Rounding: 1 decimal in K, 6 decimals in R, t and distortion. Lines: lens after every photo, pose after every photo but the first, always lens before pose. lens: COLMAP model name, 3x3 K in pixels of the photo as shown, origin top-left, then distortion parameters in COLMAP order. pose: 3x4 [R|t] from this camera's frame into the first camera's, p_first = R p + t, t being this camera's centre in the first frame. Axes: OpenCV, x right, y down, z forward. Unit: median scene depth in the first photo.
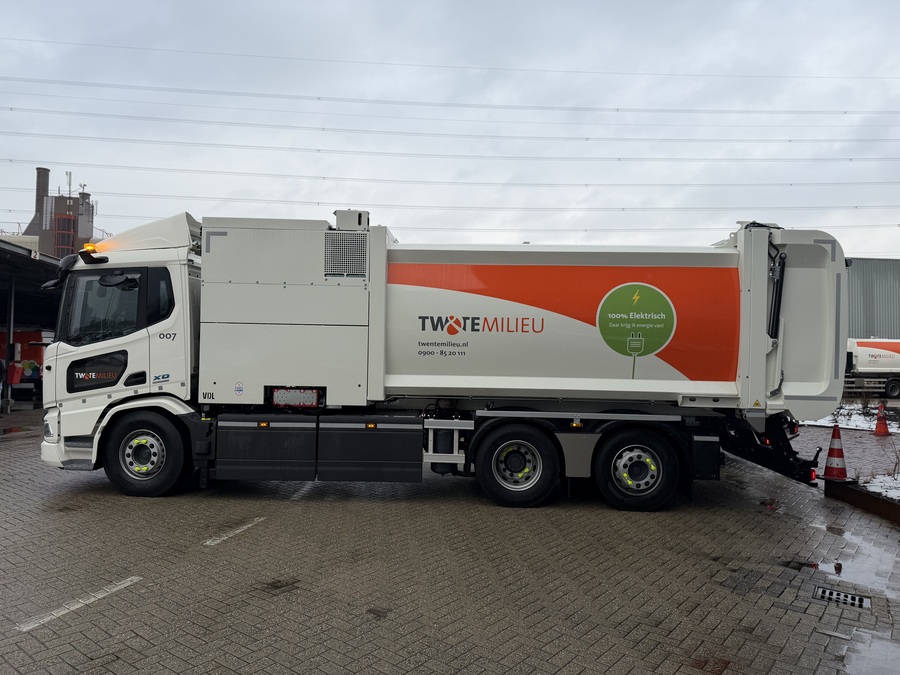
lens RADIAL K [[616.6, 0, 410.7], [0, 616.6, 335.9], [0, 0, 1]] dist [0.086902, -0.068284]
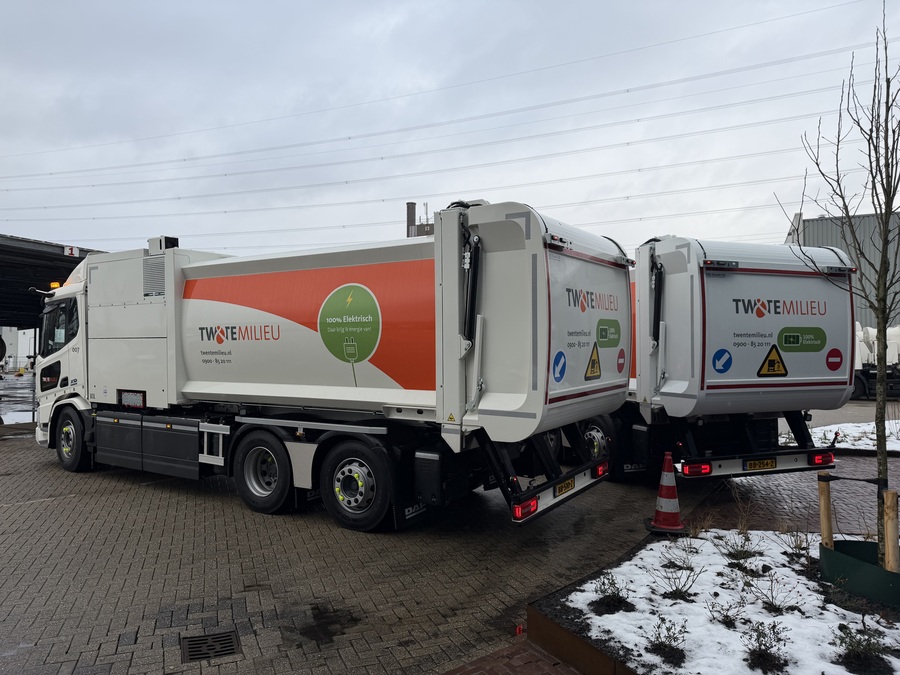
lens RADIAL K [[616.6, 0, 448.7], [0, 616.6, 332.1], [0, 0, 1]] dist [0.086902, -0.068284]
pose [[0.849294, -0.032035, -0.526947, 0.973359], [0.037764, 0.999287, 0.000116, -0.007412], [0.526567, -0.019998, 0.849898, 0.295948]]
